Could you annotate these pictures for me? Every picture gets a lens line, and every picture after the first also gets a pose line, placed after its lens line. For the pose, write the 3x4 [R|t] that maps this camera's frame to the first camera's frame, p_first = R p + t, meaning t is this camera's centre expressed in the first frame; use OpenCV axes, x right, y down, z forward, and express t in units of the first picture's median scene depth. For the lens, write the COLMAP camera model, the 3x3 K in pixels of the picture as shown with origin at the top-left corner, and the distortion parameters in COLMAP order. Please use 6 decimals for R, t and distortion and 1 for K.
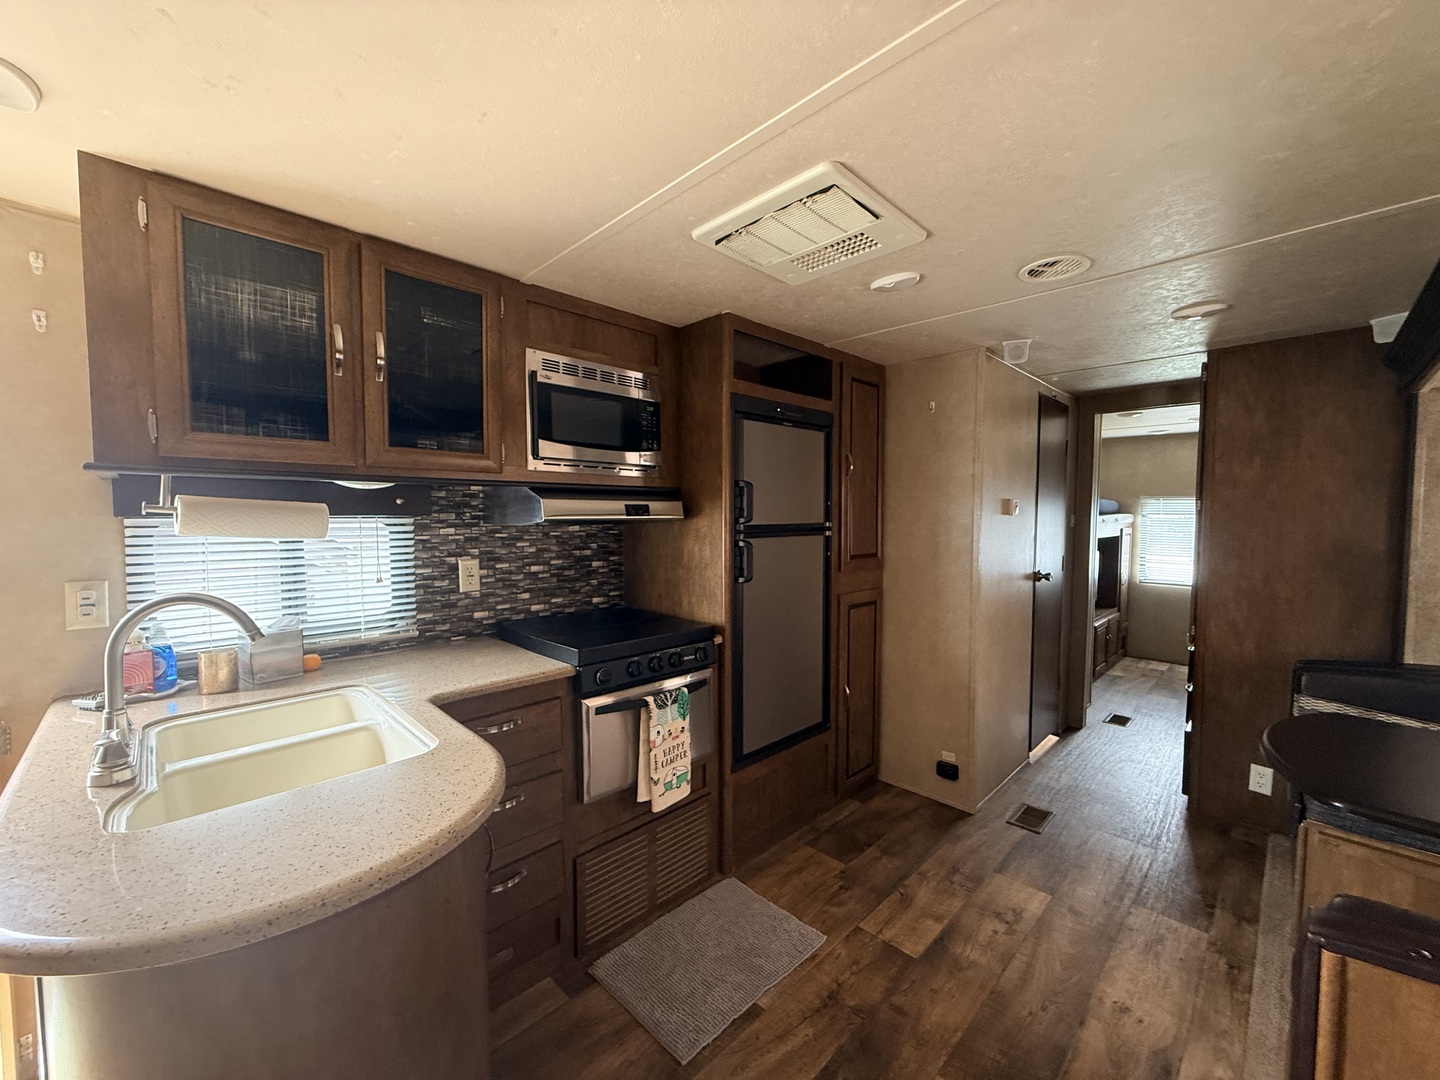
lens RADIAL K [[577.5, 0, 715.6], [0, 577.5, 542.5], [0, 0, 1]] dist [-0.001766, 0.000741]
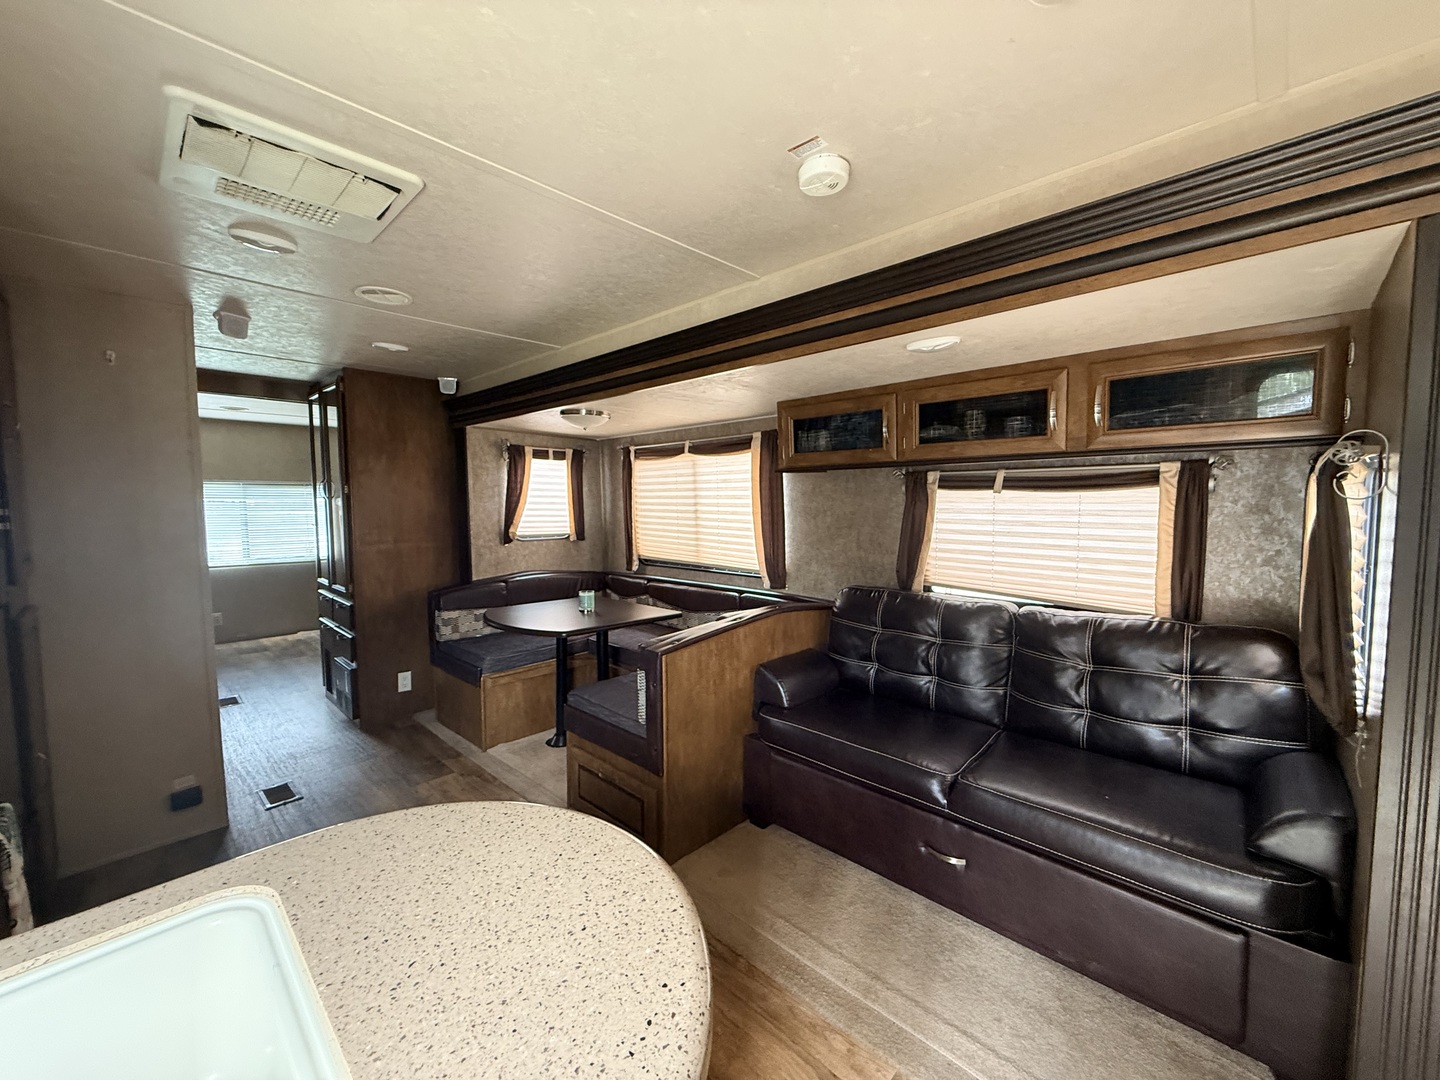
lens RADIAL K [[577.5, 0, 720.9], [0, 577.5, 542.5], [0, 0, 1]] dist [-0.001766, 0.000741]
pose [[-0.034887, -0.078774, 0.996282, -0.571880], [0.052328, 0.995377, 0.080534, -0.009083], [-0.998020, 0.054943, -0.030603, 0.281686]]
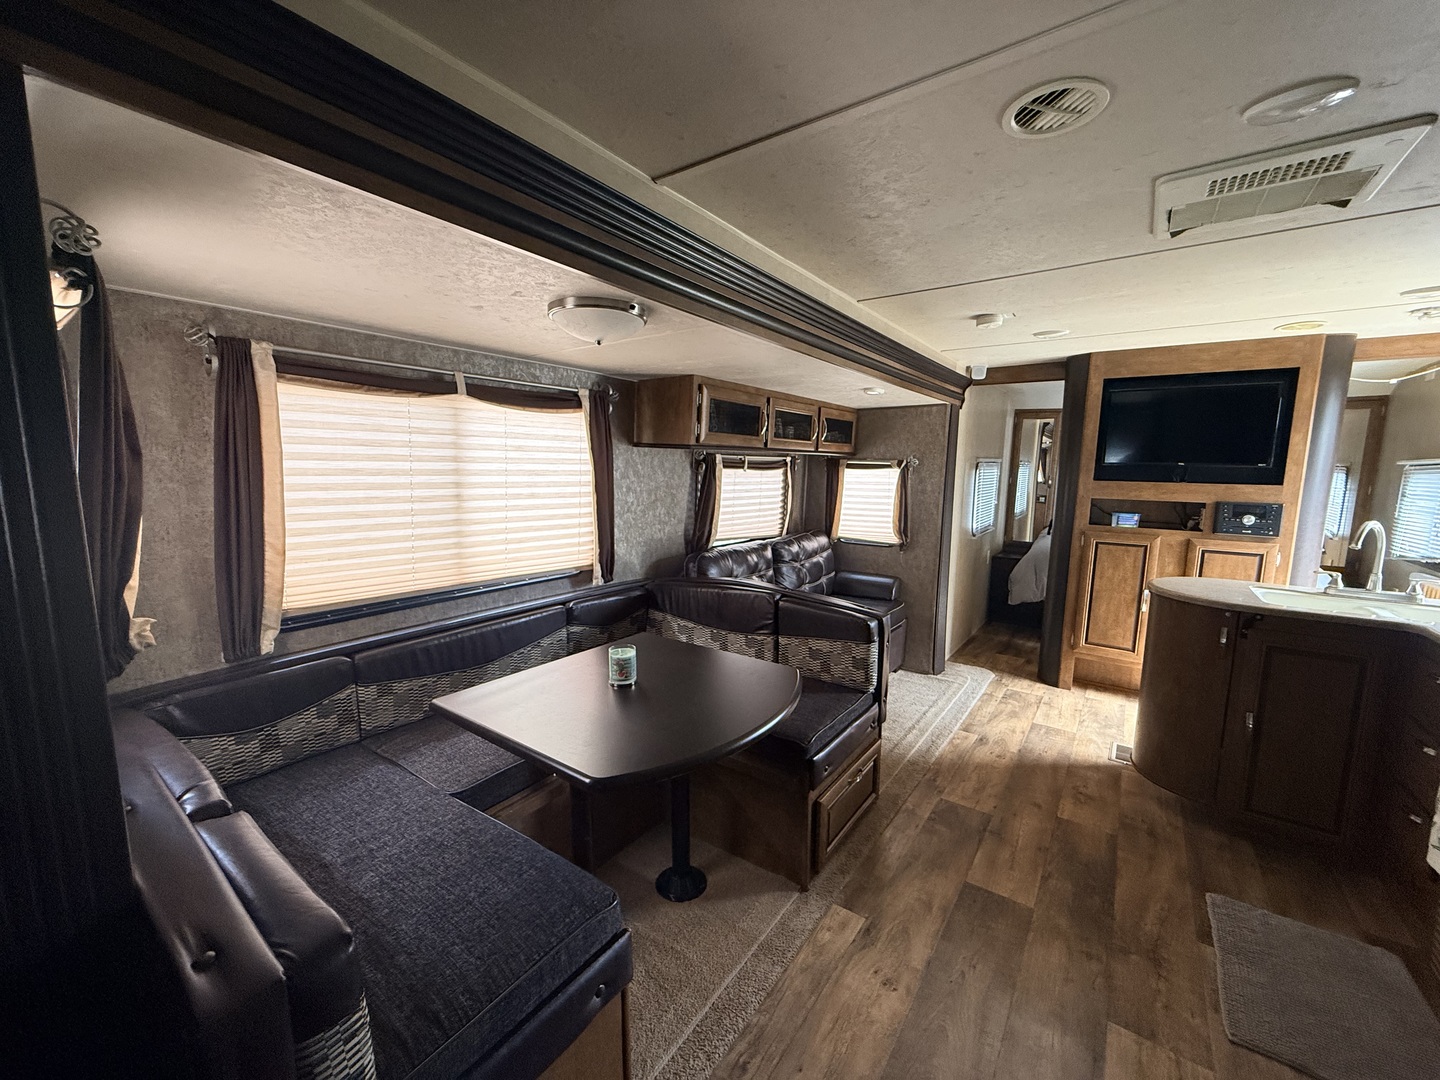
lens RADIAL K [[577.5, 0, 710.8], [0, 577.5, 542.7], [0, 0, 1]] dist [-0.001766, 0.000741]
pose [[-0.988575, 0.003870, -0.150683, 0.889854], [-0.022862, 0.984255, 0.175268, -0.075428], [0.148989, 0.176710, -0.972921, 1.377066]]
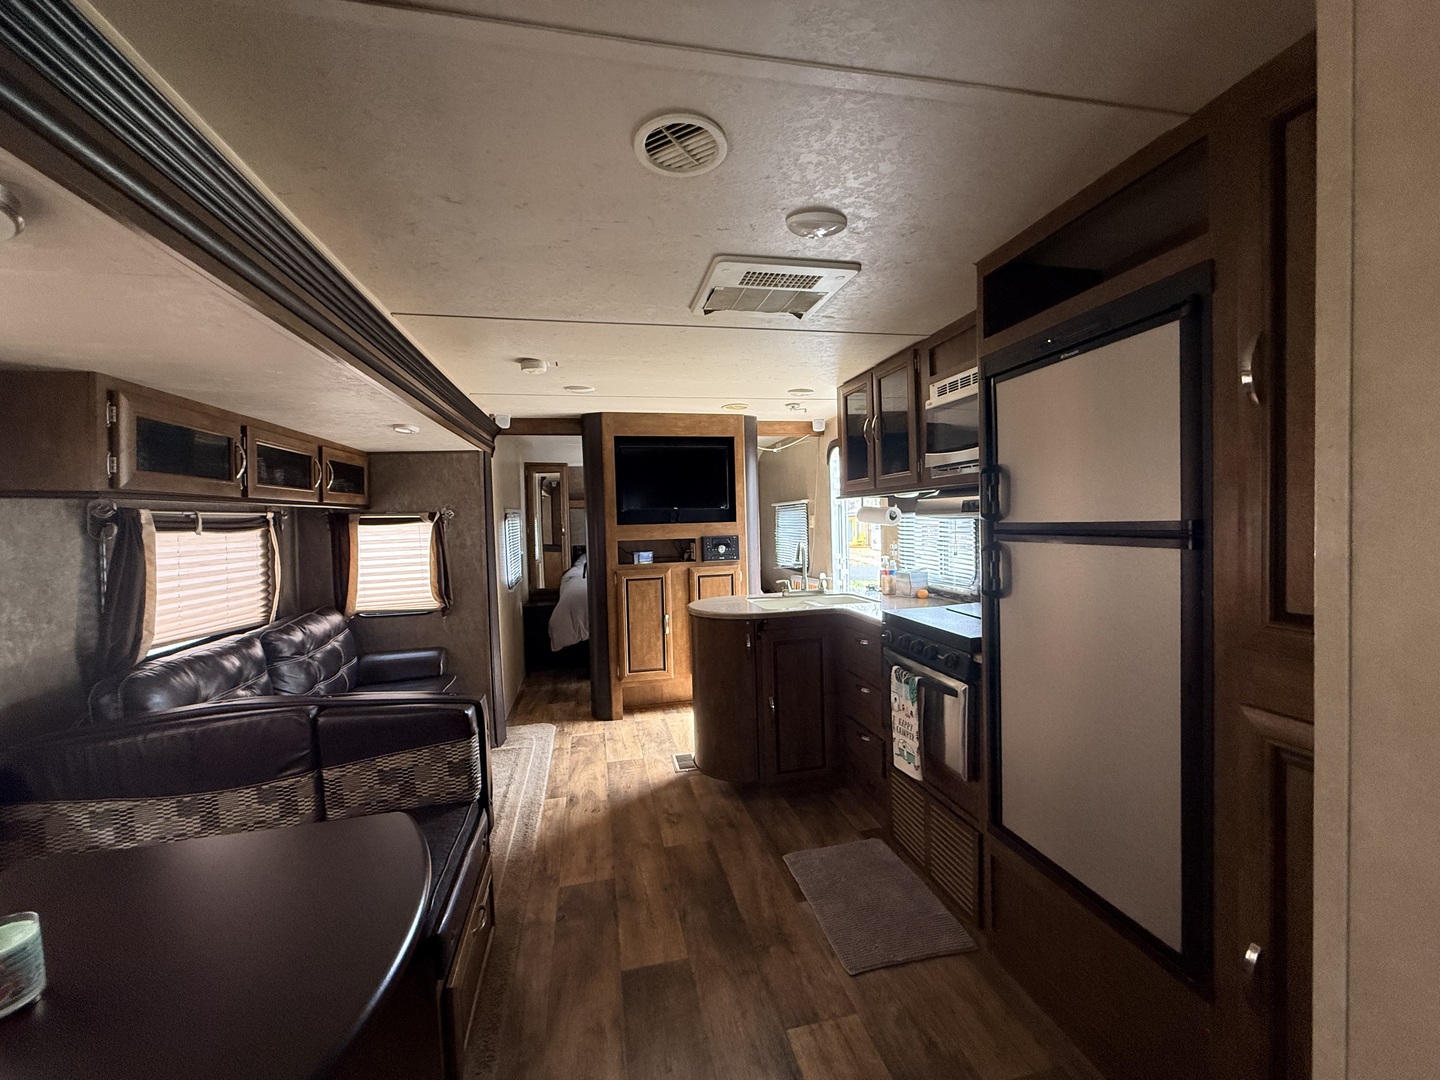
lens RADIAL K [[577.5, 0, 722.4], [0, 577.5, 540.1], [0, 0, 1]] dist [-0.001766, 0.000741]
pose [[-0.531876, 0.047400, -0.845495, 0.941016], [-0.008778, 0.998070, 0.061475, -0.054232], [0.846777, 0.040118, -0.530434, 1.161493]]
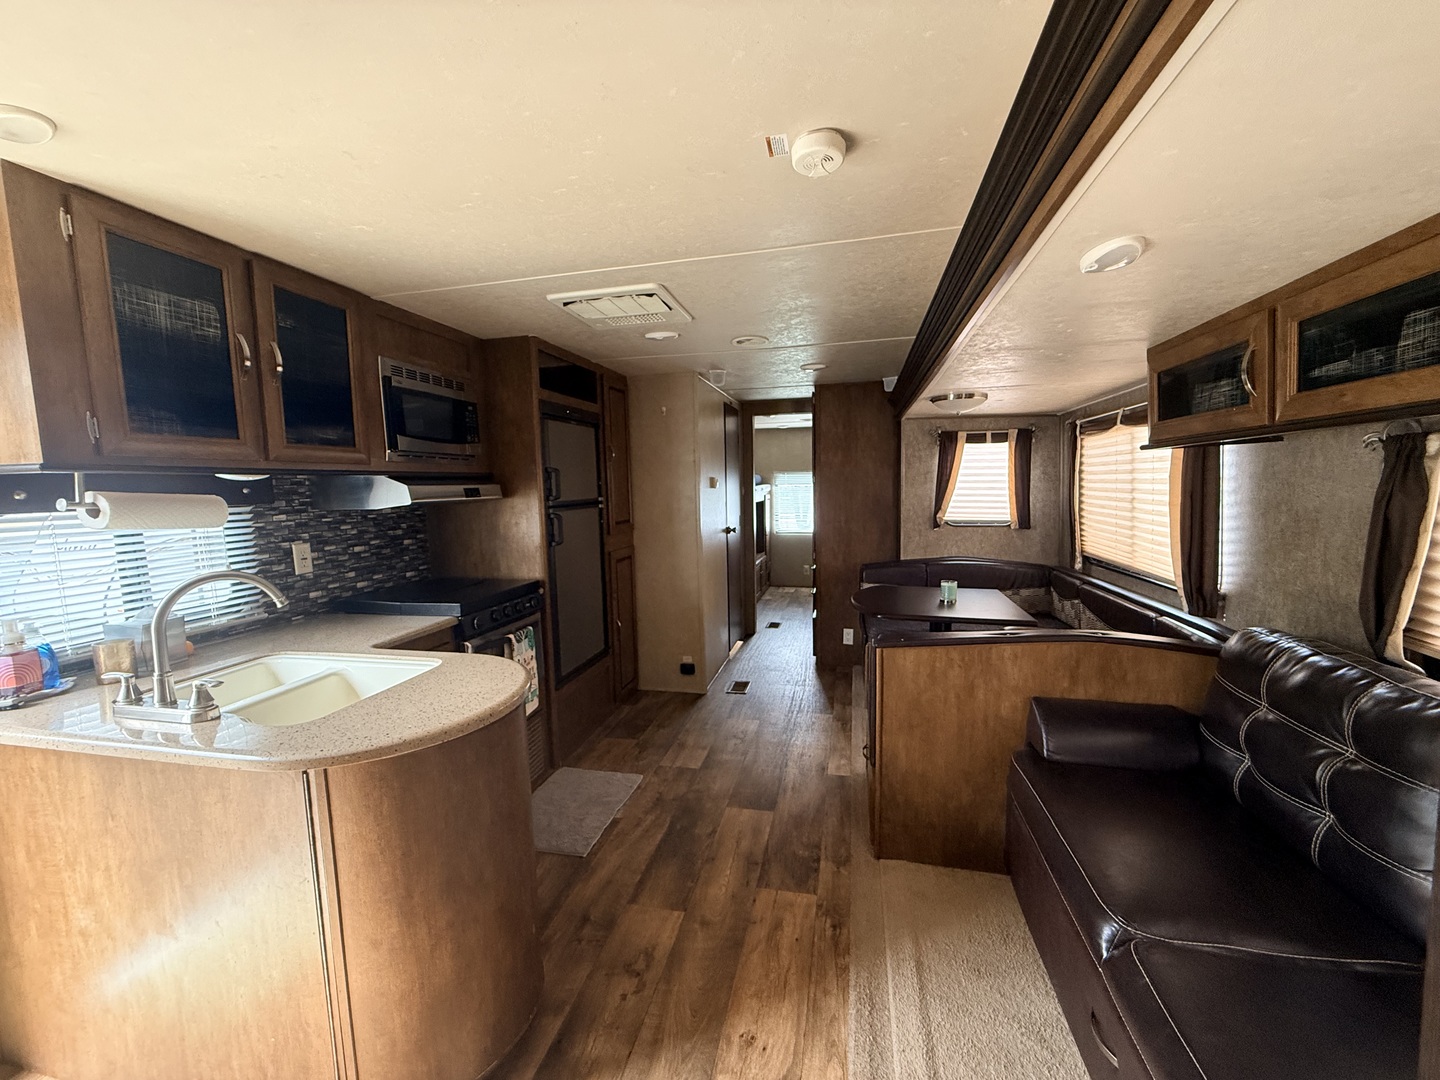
lens RADIAL K [[577.5, 0, 718.6], [0, 577.5, 544.7], [0, 0, 1]] dist [-0.001766, 0.000741]
pose [[0.845665, -0.077127, 0.528112, -0.345464], [0.051494, 0.996678, 0.063101, 0.003791], [-0.531224, -0.026168, 0.846827, -0.316379]]
